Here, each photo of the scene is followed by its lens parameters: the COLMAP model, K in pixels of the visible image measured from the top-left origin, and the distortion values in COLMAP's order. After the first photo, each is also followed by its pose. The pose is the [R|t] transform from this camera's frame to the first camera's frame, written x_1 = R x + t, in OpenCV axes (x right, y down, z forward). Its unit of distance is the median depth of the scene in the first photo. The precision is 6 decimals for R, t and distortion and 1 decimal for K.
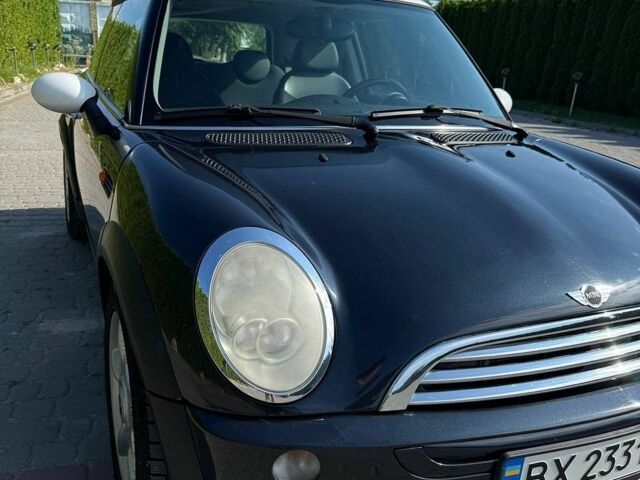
lens RADIAL K [[575.6, 0, 311.3], [0, 575.6, 234.1], [0, 0, 1]] dist [0.081107, -0.157046]
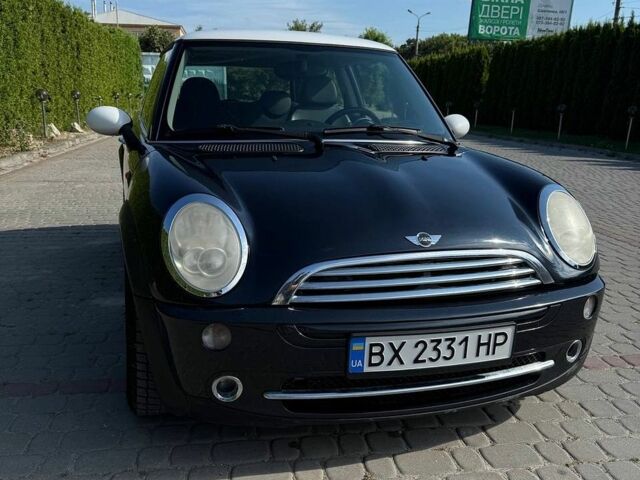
lens RADIAL K [[572.8, 0, 320.0], [0, 572.8, 240.0], [0, 0, 1]] dist [0.082768, -0.174743]
pose [[0.994214, 0.001009, -0.107412, 0.236051], [-0.007339, 0.998258, -0.058546, 0.123120], [0.107166, 0.058995, 0.992489, -0.313166]]
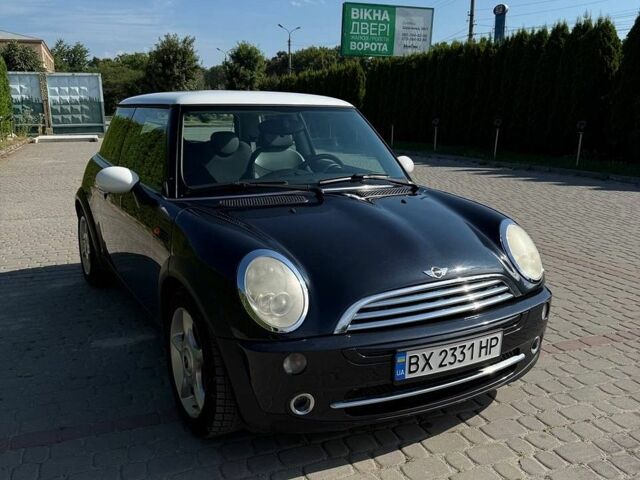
lens RADIAL K [[572.8, 0, 320.0], [0, 572.8, 240.0], [0, 0, 1]] dist [0.082768, -0.174743]
pose [[0.993241, -0.068883, 0.093421, -0.052877], [0.075592, 0.994659, -0.070283, 0.065126], [-0.088080, 0.076870, 0.993143, -0.571248]]
